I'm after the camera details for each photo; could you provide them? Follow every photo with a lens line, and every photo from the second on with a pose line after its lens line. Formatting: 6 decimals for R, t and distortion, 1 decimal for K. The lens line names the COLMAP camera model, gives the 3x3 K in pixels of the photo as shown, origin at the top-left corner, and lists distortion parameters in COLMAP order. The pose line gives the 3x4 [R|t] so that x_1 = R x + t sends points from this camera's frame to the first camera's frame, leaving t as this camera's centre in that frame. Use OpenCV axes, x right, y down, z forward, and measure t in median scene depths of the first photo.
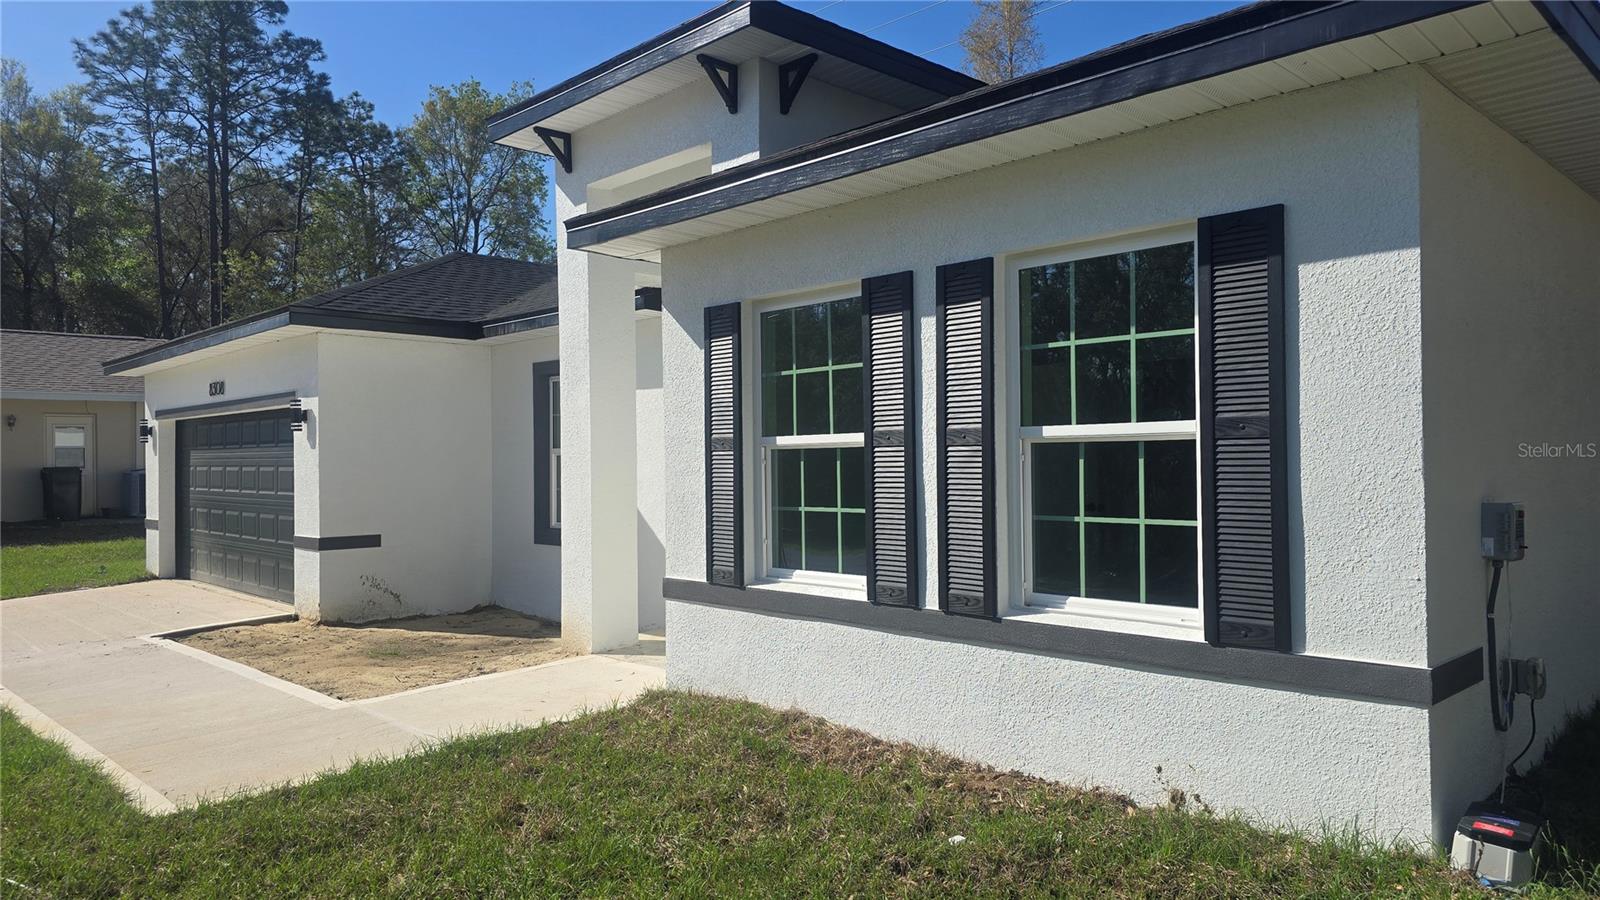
lens RADIAL K [[1091.6, 0, 800.0], [0, 1091.6, 450.0], [0, 0, 1]] dist [0.000661, -0.001089]
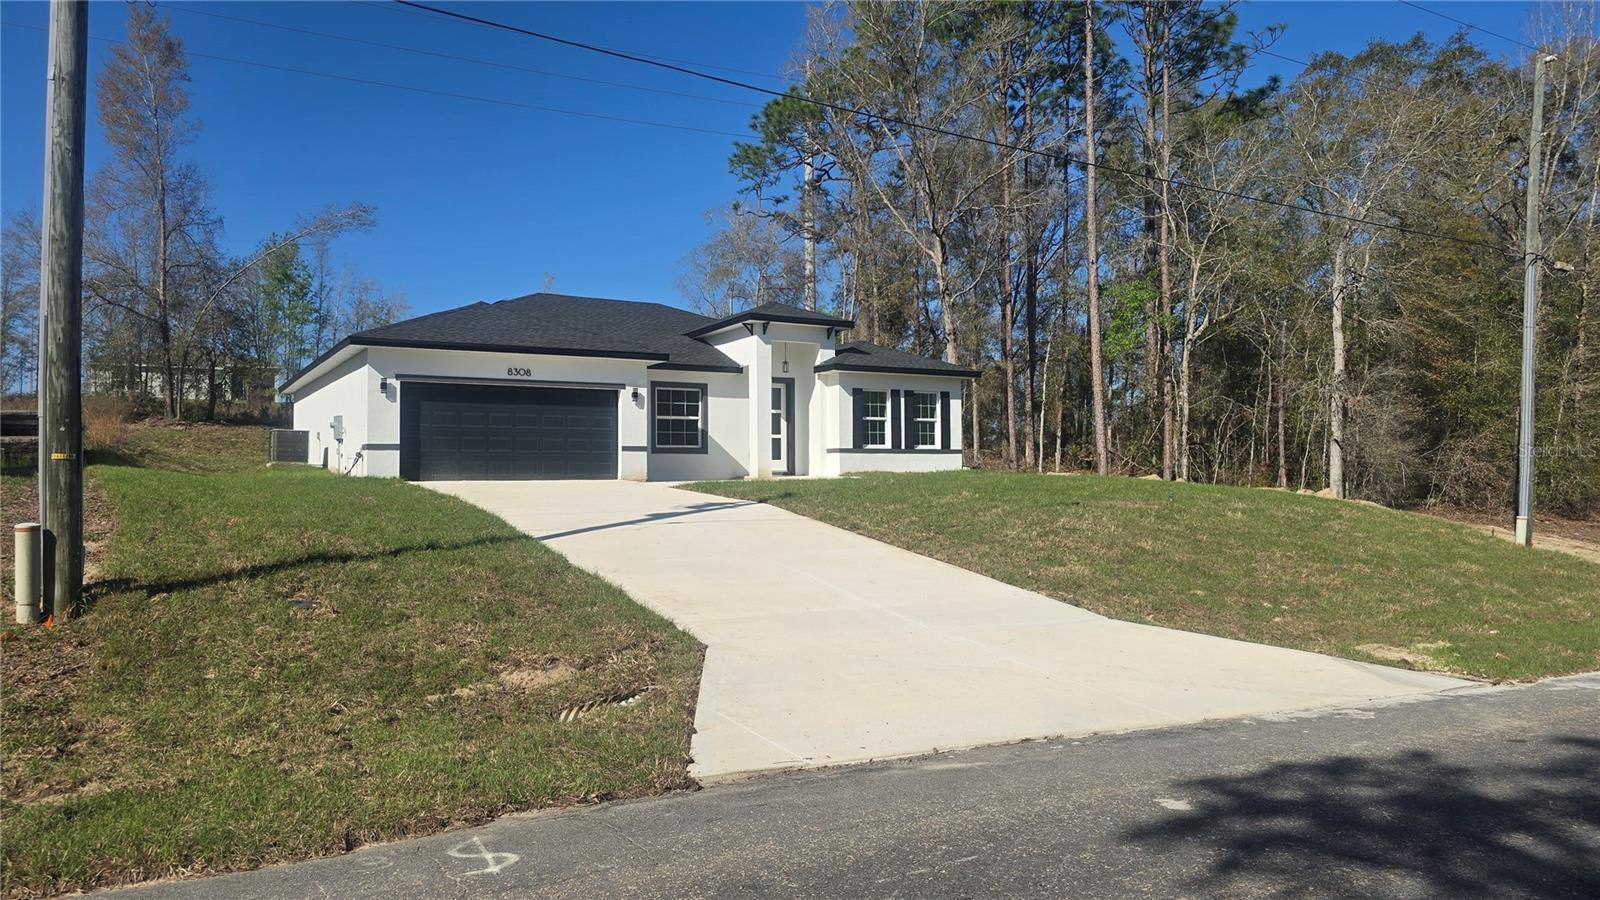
lens RADIAL K [[1091.6, 0, 800.0], [0, 1091.6, 450.0], [0, 0, 1]] dist [0.000661, -0.001089]
pose [[0.220171, 0.038188, 0.974713, -5.856690], [-0.000695, 0.999239, -0.038992, 0.394624], [-0.975461, 0.007907, 0.220031, 0.259675]]
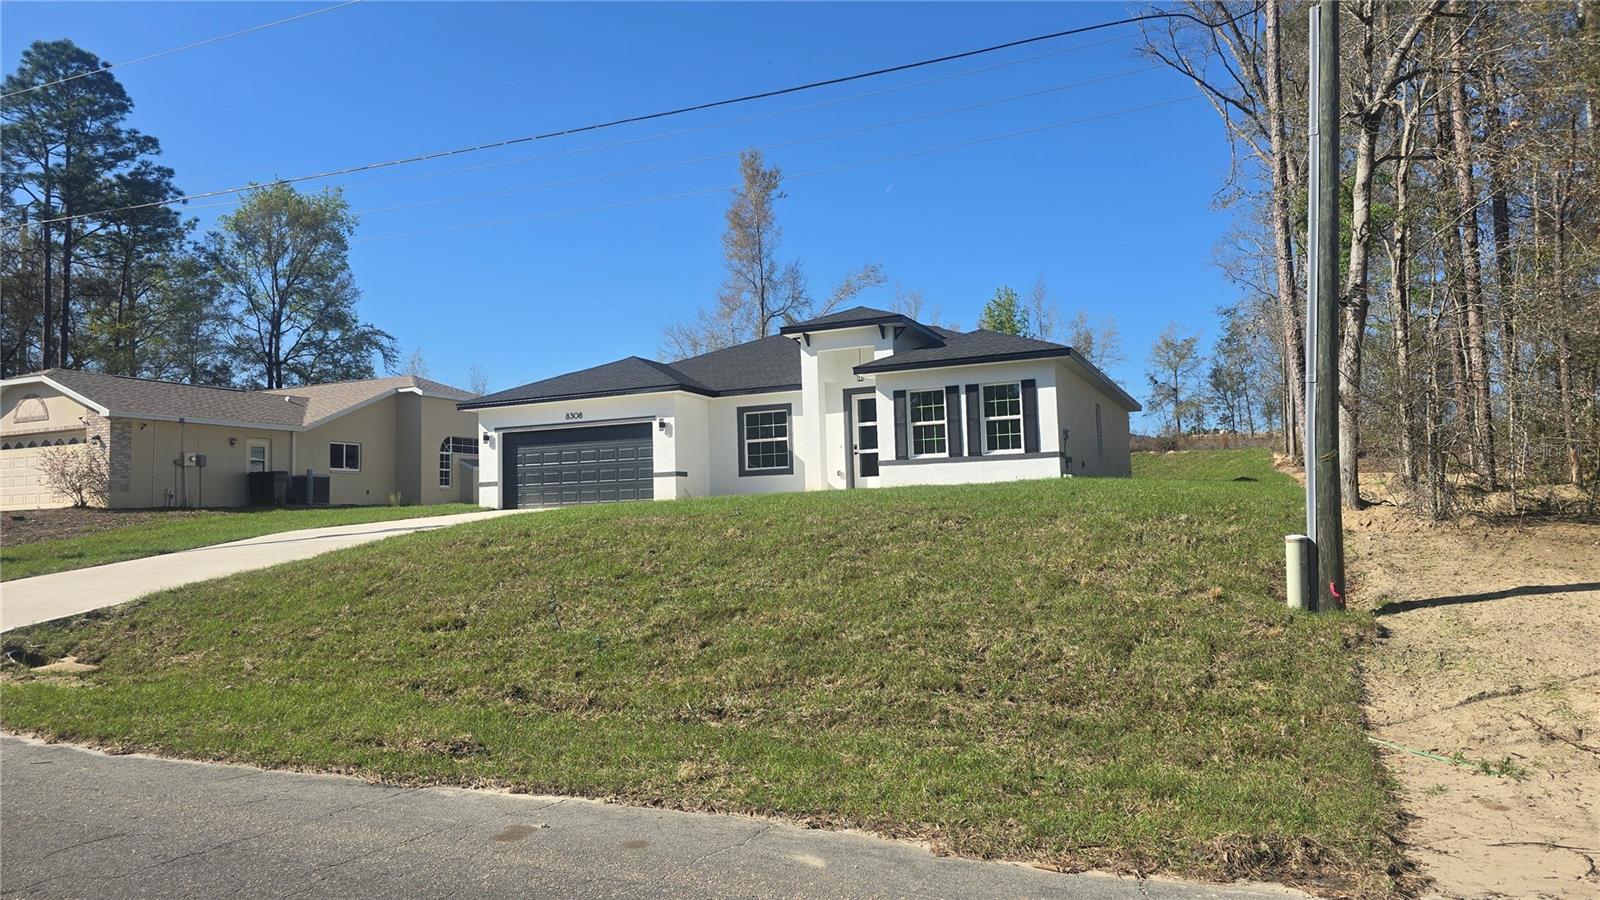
lens RADIAL K [[1109.2, 0, 800.0], [0, 1109.2, 450.0], [0, 0, 1]] dist [0.036664, 0.000090]
pose [[0.928478, 0.010970, 0.371226, -2.450261], [0.014793, 0.997678, -0.066483, 0.449752], [-0.371093, 0.067219, 0.926159, -3.370874]]
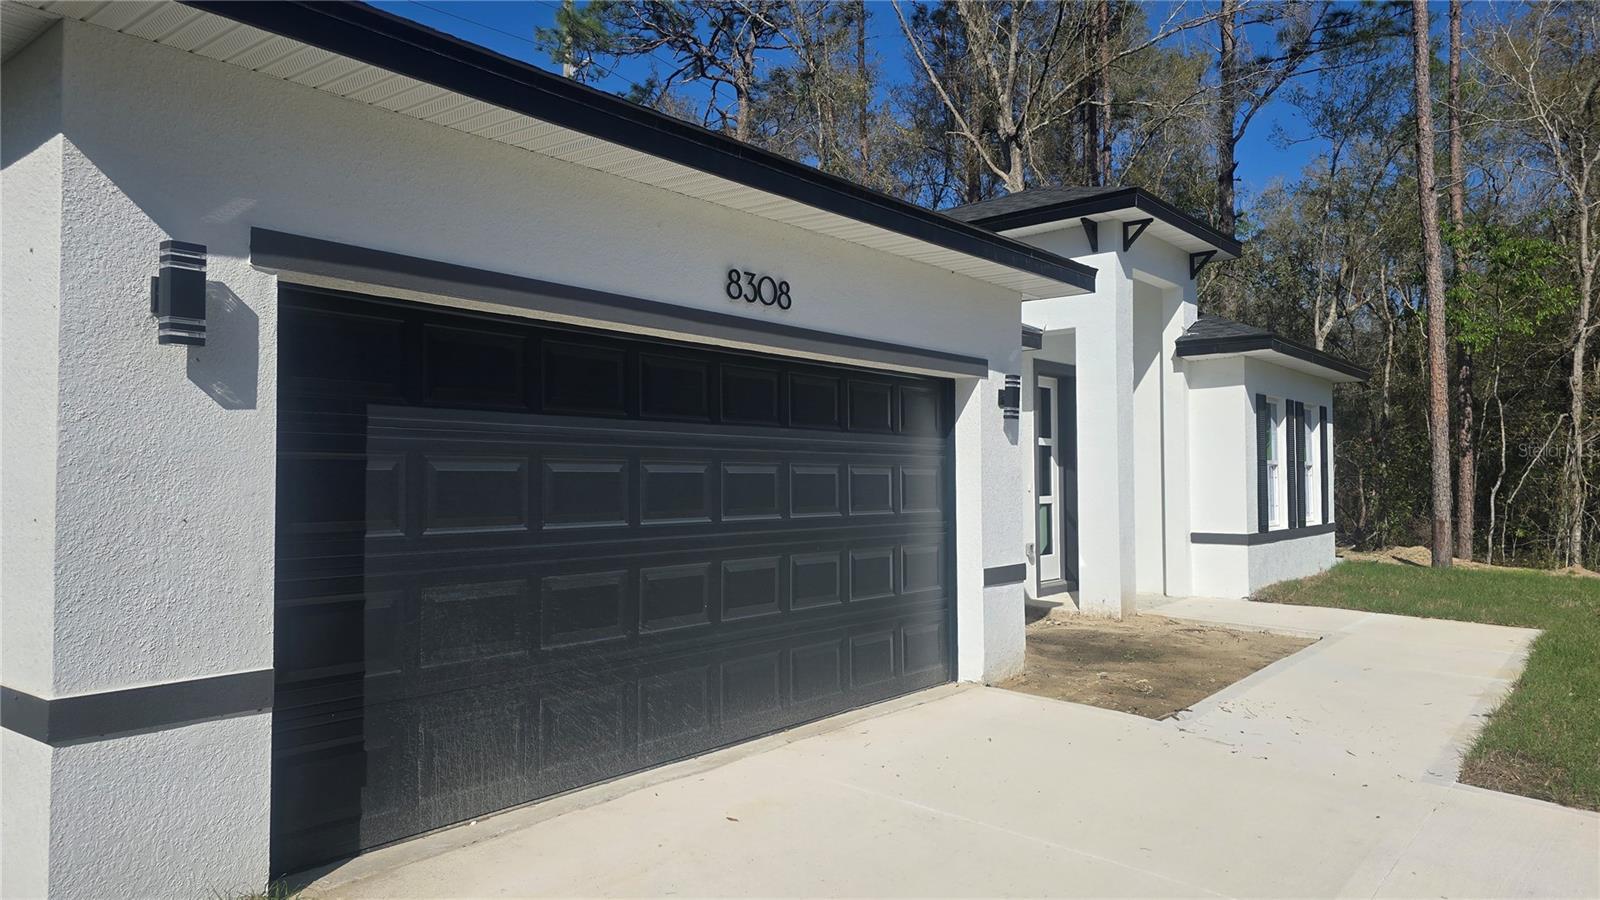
lens RADIAL K [[1109.2, 0, 800.0], [0, 1109.2, 450.0], [0, 0, 1]] dist [0.036664, 0.000090]
pose [[-0.154341, 0.038036, 0.987285, -2.524338], [-0.002261, 0.999242, -0.038850, 0.069352], [-0.988015, -0.008228, -0.154138, 2.701983]]
